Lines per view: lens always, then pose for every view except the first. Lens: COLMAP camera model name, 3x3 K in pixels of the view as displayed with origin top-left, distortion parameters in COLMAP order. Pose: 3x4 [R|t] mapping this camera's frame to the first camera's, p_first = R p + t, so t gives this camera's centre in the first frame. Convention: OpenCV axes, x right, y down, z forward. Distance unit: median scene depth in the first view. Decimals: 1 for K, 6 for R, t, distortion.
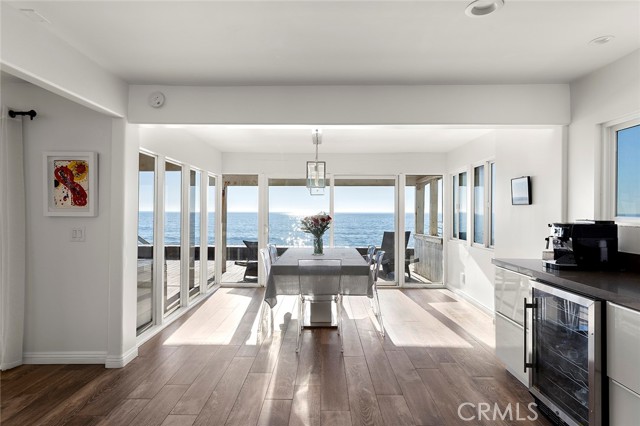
lens RADIAL K [[366.2, 0, 320.0], [0, 366.2, 213.0], [0, 0, 1]] dist [0.004148, 0.001425]
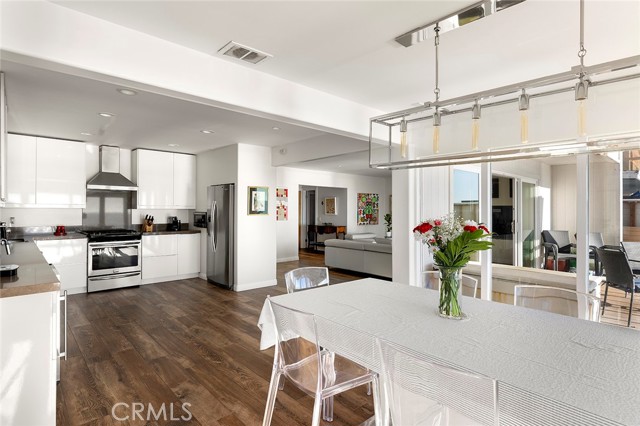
lens RADIAL K [[337.8, 0, 320.0], [0, 337.8, 208.8], [0, 0, 1]] dist [-0.000023, 0.000428]
pose [[-0.732609, -0.009875, -0.680578, 0.547715], [-0.012174, 0.999925, -0.001404, -0.008477], [0.680541, 0.007257, -0.732674, 1.757403]]
